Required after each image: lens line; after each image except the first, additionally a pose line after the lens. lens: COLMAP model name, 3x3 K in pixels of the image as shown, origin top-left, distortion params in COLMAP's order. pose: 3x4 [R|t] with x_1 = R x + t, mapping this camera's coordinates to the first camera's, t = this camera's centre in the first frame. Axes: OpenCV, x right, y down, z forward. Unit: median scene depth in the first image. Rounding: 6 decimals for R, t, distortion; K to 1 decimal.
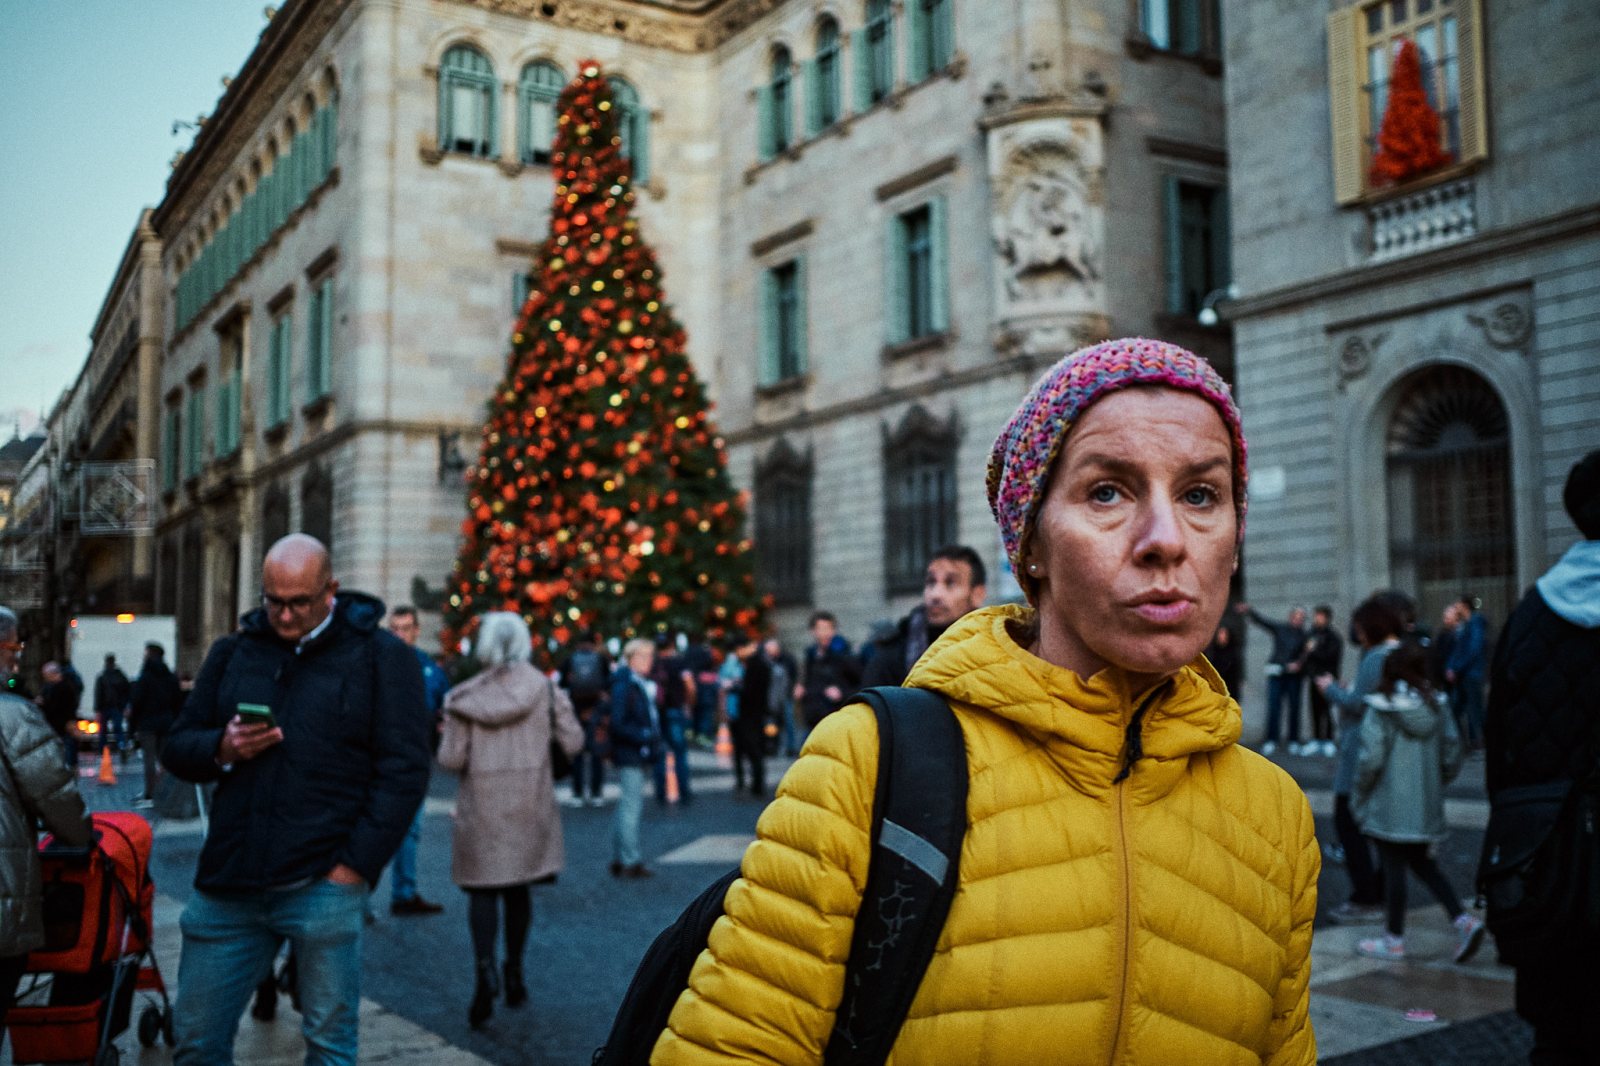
lens RADIAL K [[1496.8, 0, 800.0], [0, 1496.8, 533.0], [0, 0, 1]] dist [-0.077208, 0.141020]
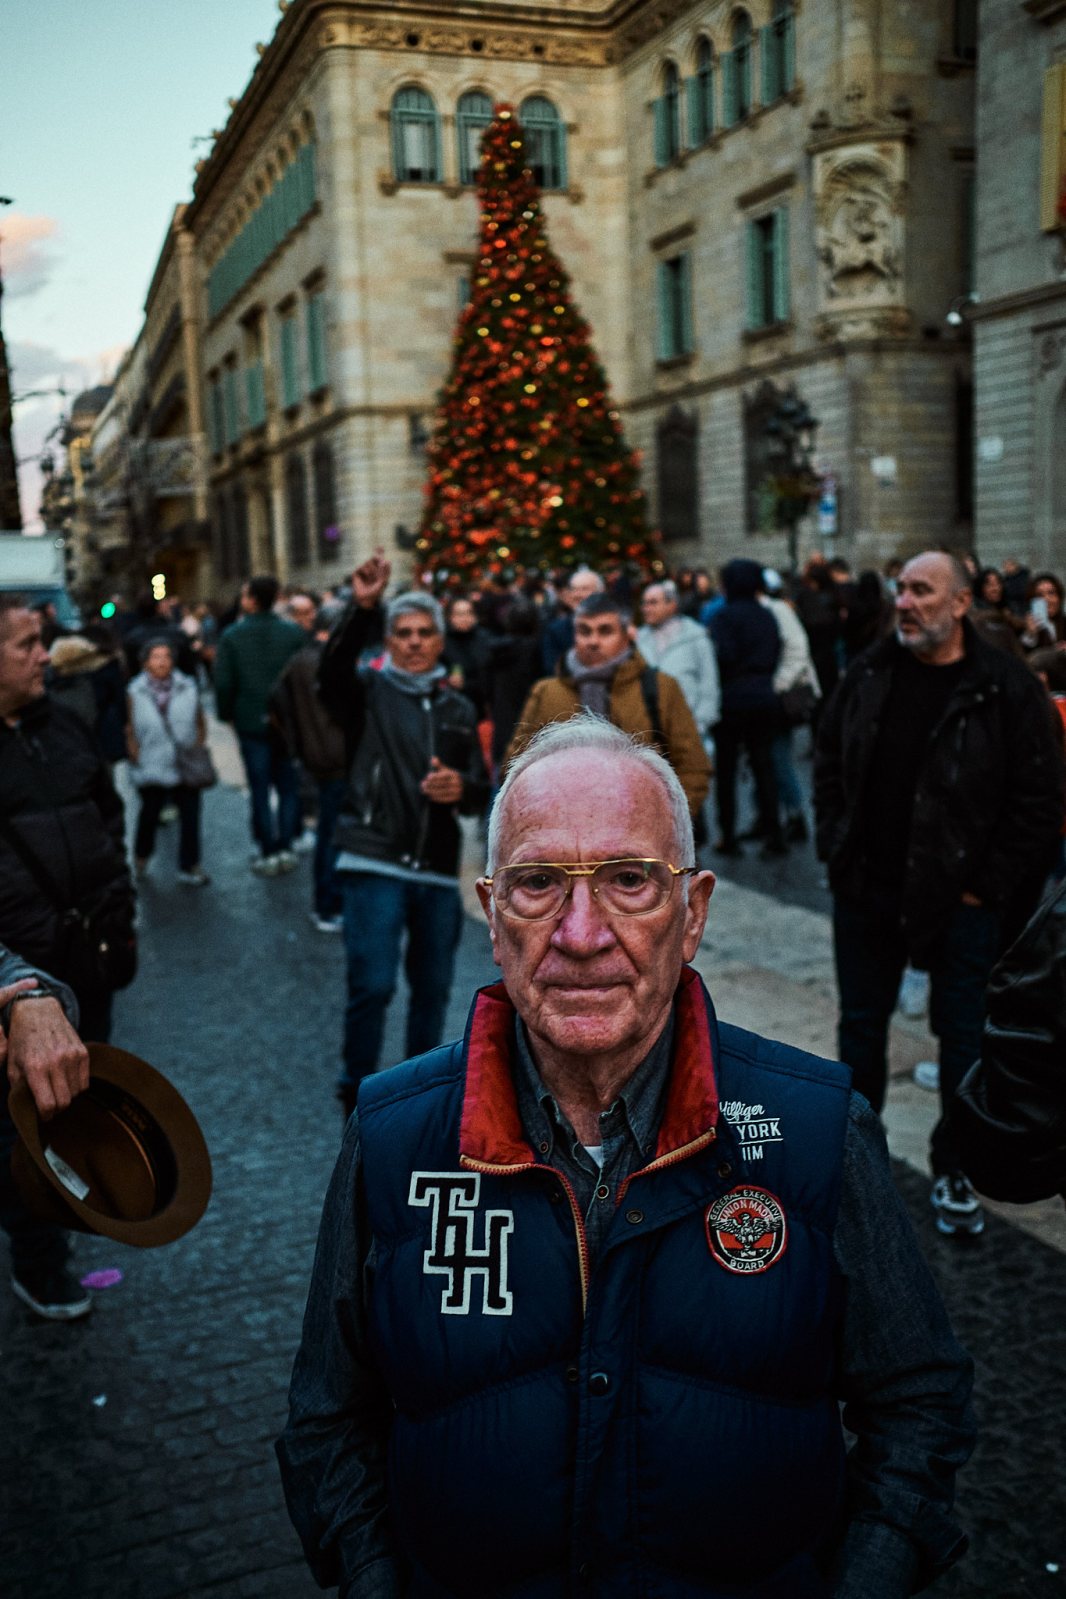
lens RADIAL K [[1495.8, 0, 619.6], [0, 1495.8, 800.0], [0, 0, 1]] dist [-0.077208, 0.141020]
pose [[0.988497, 0.004766, -0.151165, 0.148943], [0.031696, 0.970779, 0.237872, -0.043783], [0.147881, -0.239927, 0.959461, -0.328582]]
